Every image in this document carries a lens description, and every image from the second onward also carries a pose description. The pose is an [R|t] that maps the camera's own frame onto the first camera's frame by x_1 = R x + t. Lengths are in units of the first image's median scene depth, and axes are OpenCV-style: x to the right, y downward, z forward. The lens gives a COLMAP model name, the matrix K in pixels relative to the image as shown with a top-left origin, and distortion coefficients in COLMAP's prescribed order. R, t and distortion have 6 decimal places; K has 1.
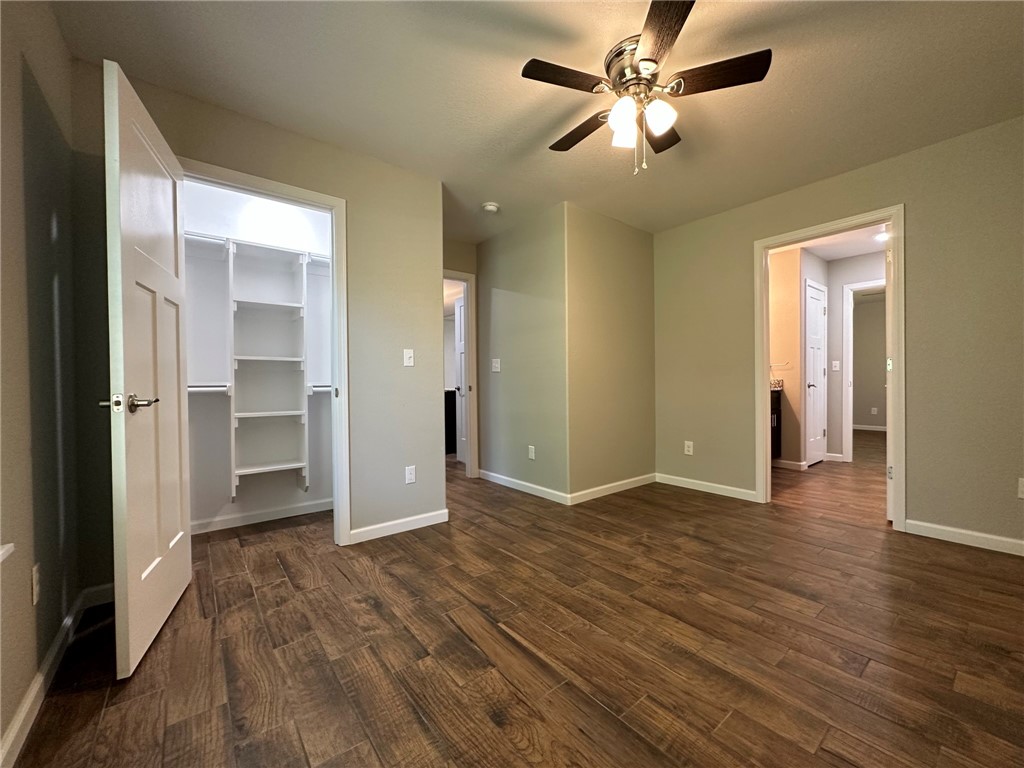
lens RADIAL K [[408.4, 0, 511.1], [0, 408.4, 385.5], [0, 0, 1]] dist [-0.002121, 0.000415]
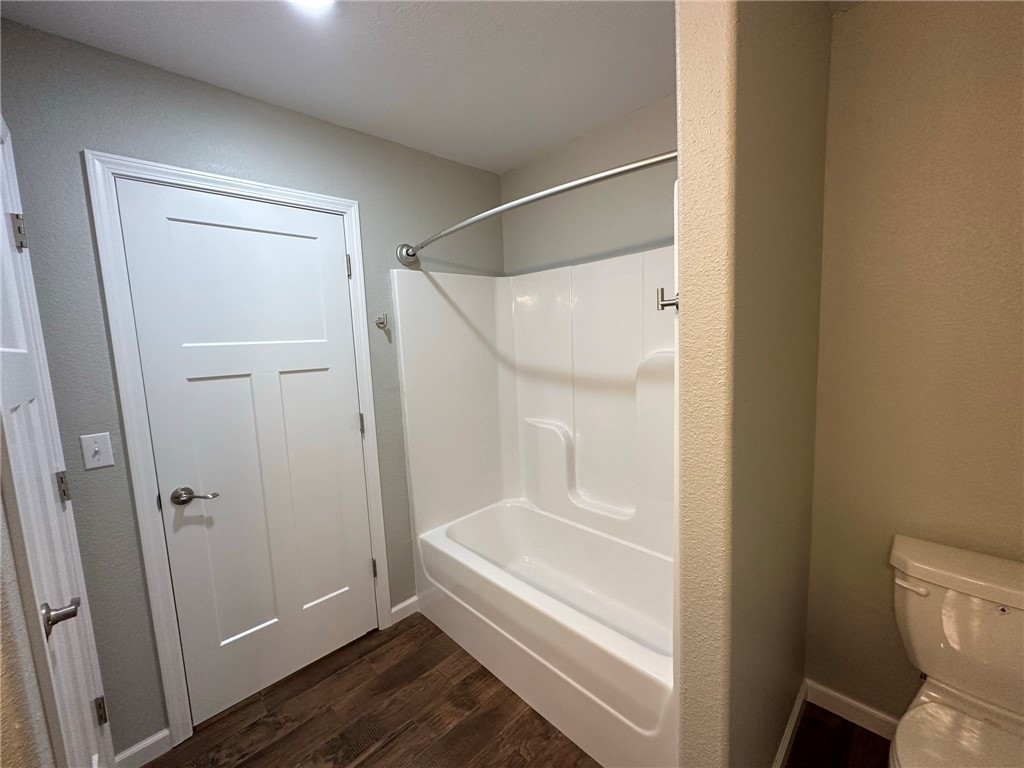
lens RADIAL K [[408.4, 0, 511.1], [0, 408.4, 385.5], [0, 0, 1]] dist [-0.002121, 0.000415]
pose [[-0.088338, -0.103978, 0.990649, 0.542058], [0.055961, 0.992448, 0.109156, -0.112919], [-0.994517, 0.065080, -0.081852, 0.796705]]
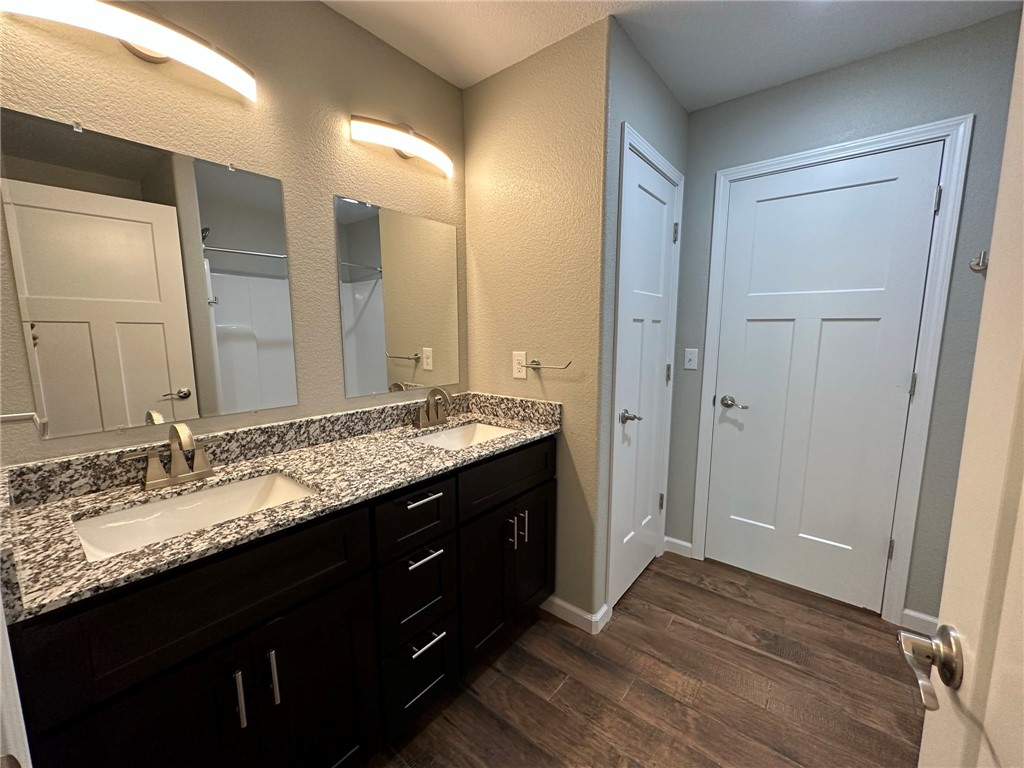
lens RADIAL K [[408.4, 0, 511.1], [0, 408.4, 385.5], [0, 0, 1]] dist [-0.002121, 0.000415]
pose [[0.977012, -0.023268, 0.211911, 0.536763], [-0.003888, 0.991916, 0.126839, -0.081120], [-0.213149, -0.124747, 0.969023, 0.638134]]
